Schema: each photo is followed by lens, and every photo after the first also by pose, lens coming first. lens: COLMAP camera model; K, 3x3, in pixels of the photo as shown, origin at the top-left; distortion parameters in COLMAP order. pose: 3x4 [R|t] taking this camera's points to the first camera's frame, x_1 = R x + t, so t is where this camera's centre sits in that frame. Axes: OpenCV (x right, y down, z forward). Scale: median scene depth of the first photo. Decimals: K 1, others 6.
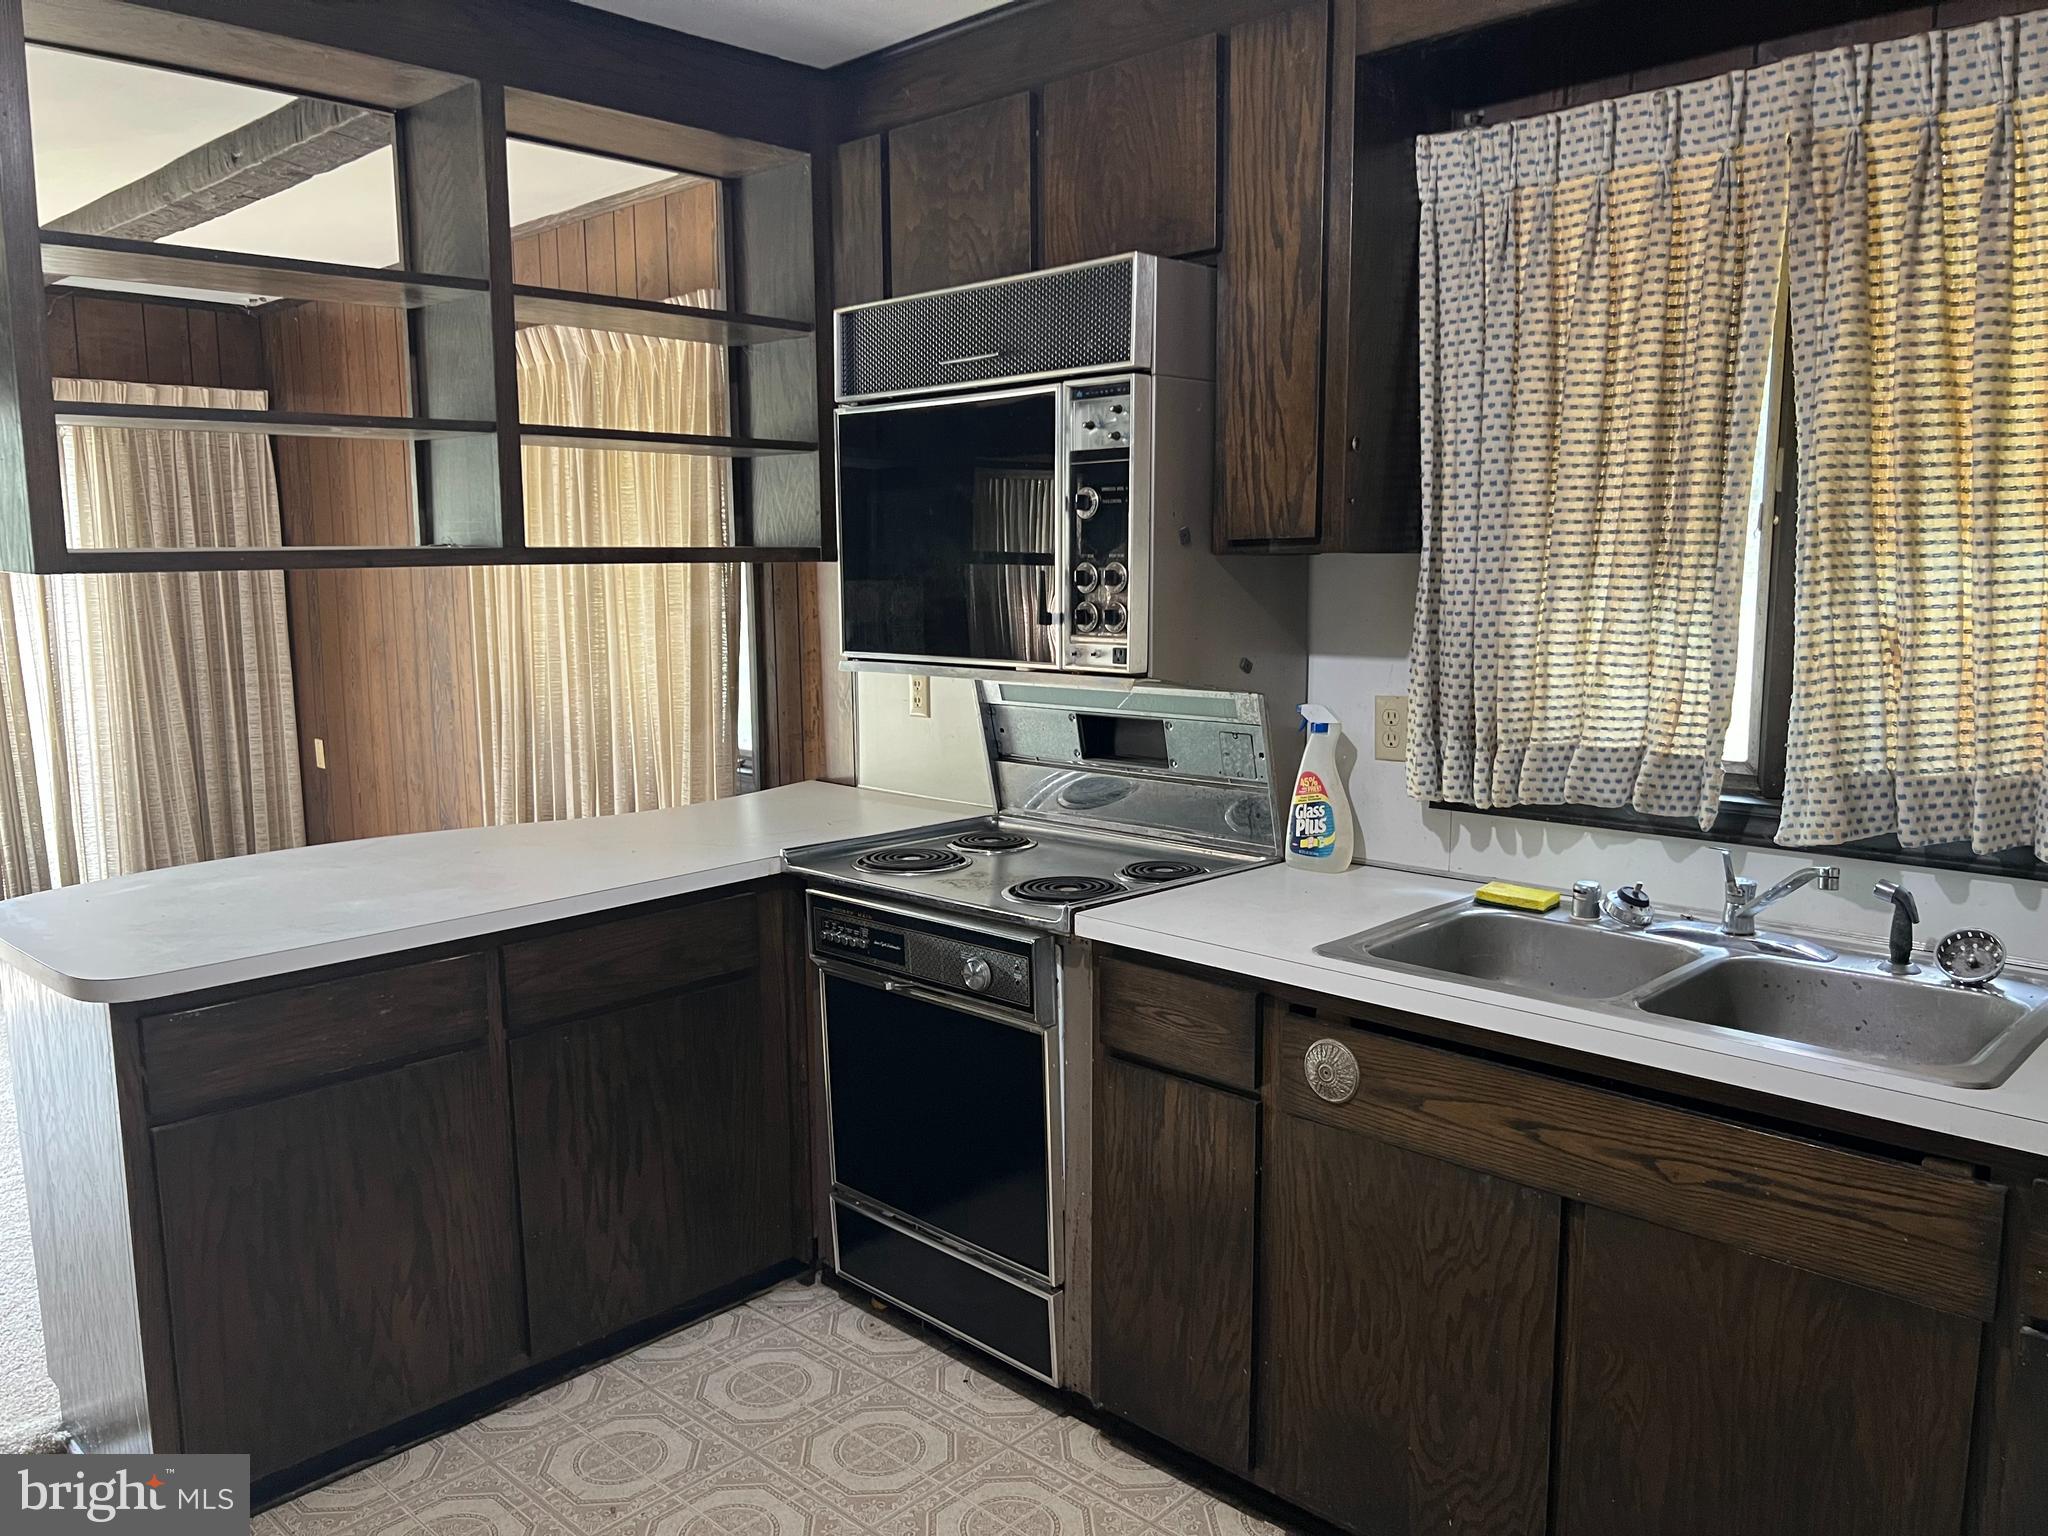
lens RADIAL K [[1564.7, 0, 1024.0], [0, 1564.7, 768.0], [0, 0, 1]] dist [0.042827, -0.000384]
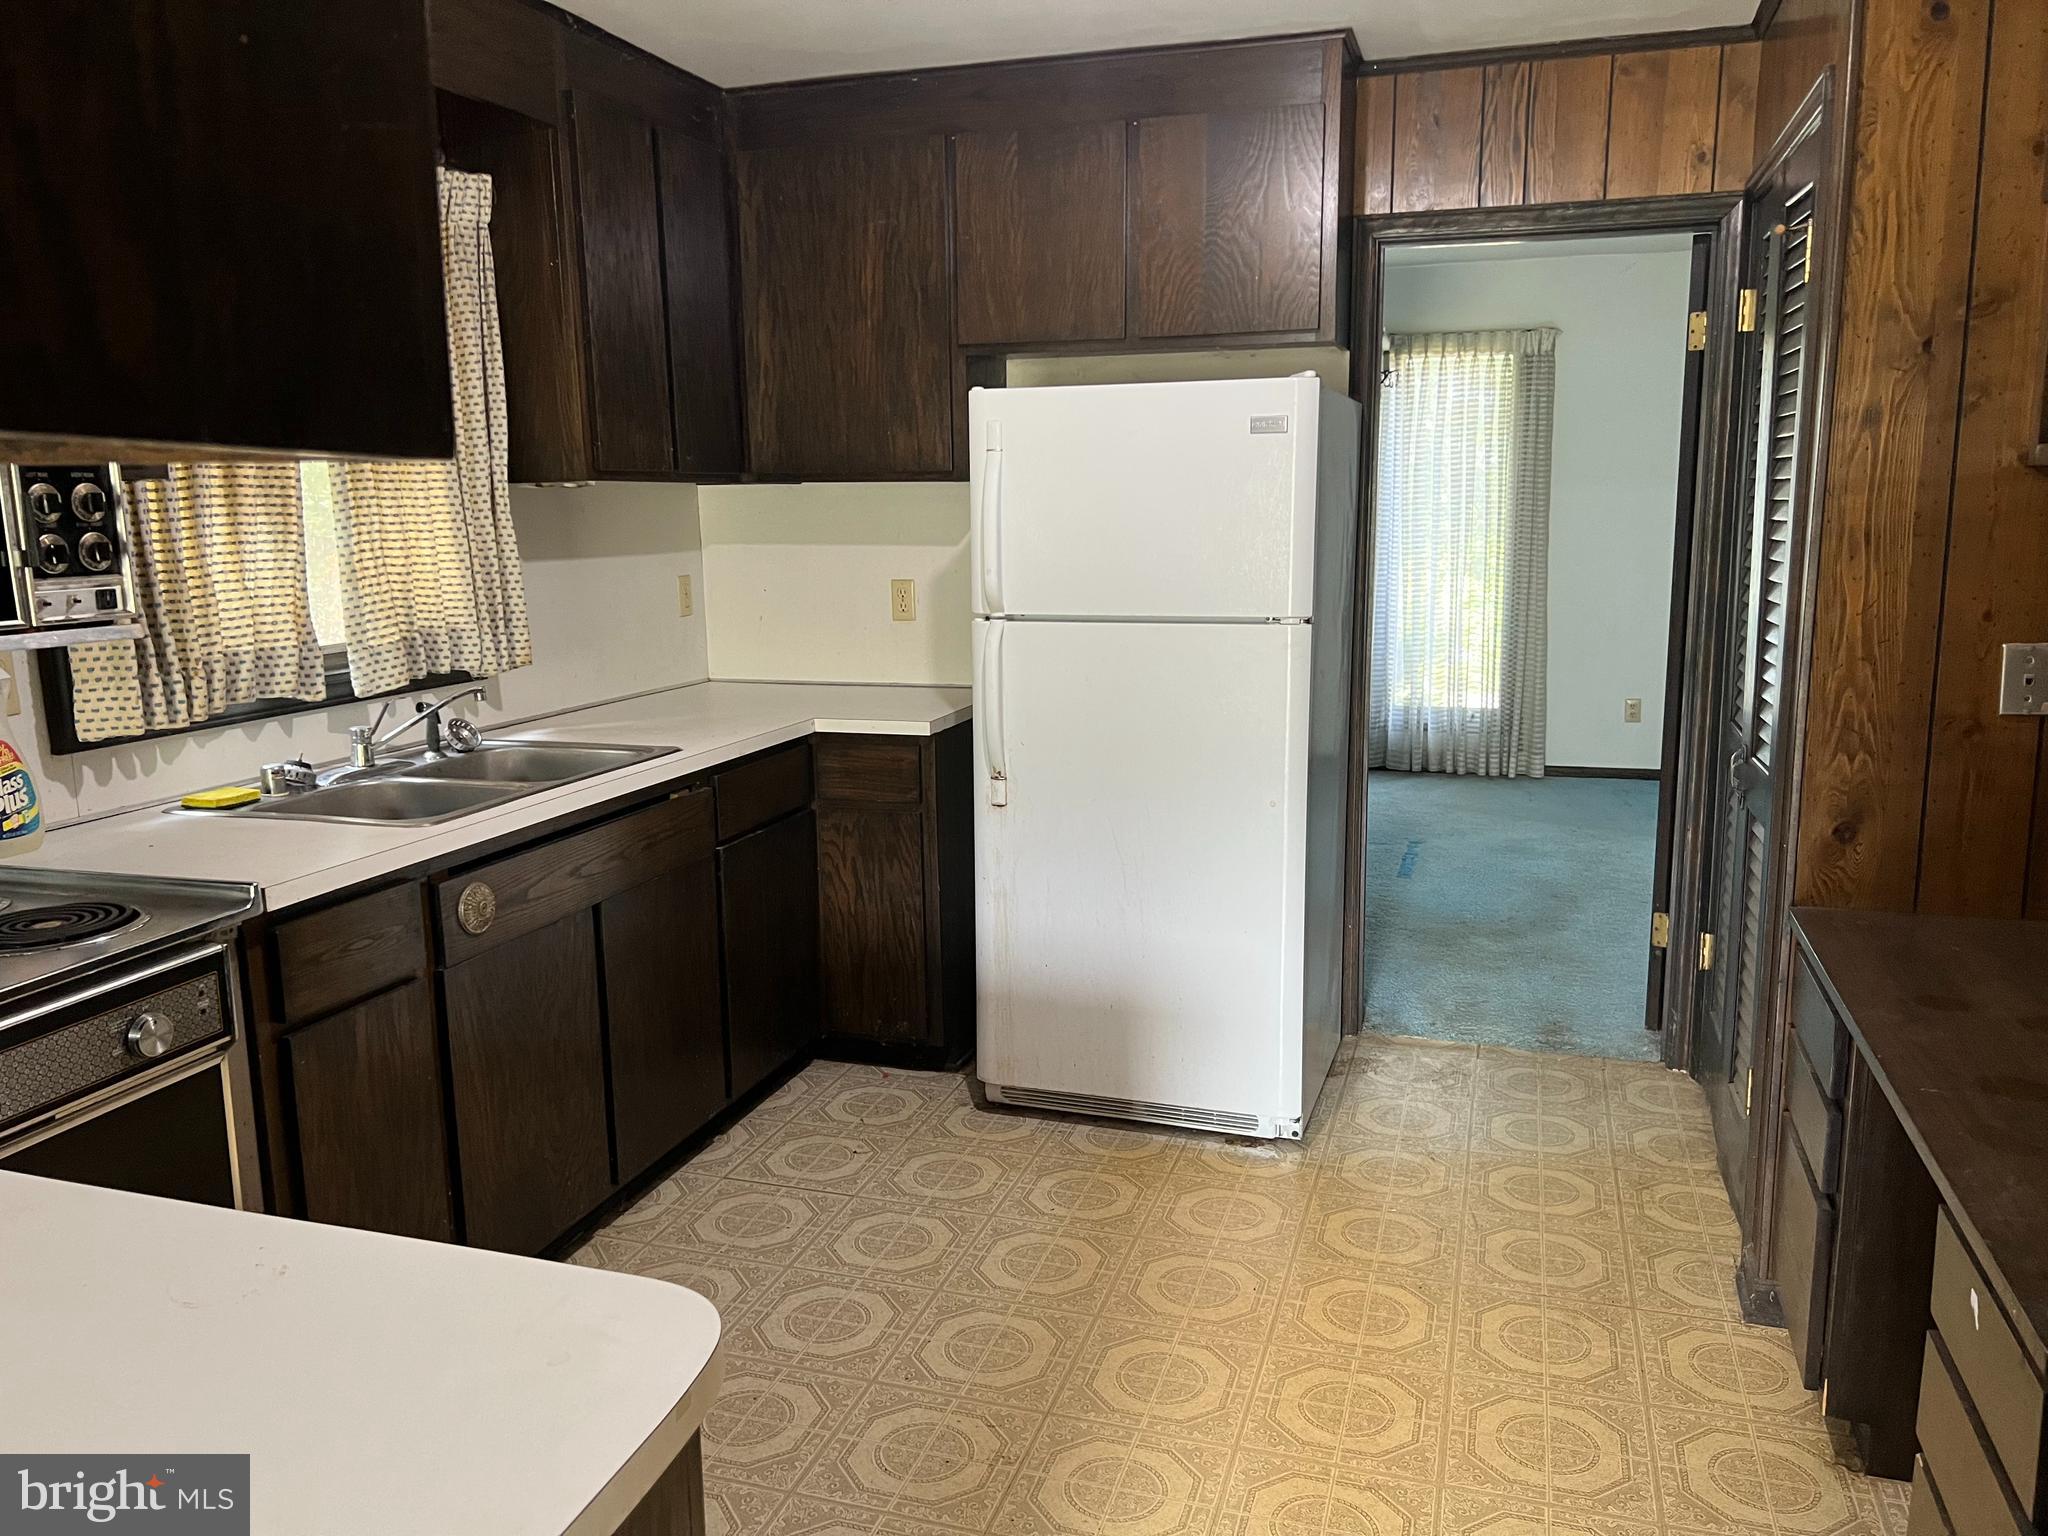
lens RADIAL K [[1564.7, 0, 1024.0], [0, 1564.7, 768.0], [0, 0, 1]] dist [0.042827, -0.000384]
pose [[-0.448135, -0.143895, 0.882309, -0.909911], [0.134480, 0.964878, 0.225665, -0.113028], [-0.883793, 0.219781, -0.413045, 0.949231]]
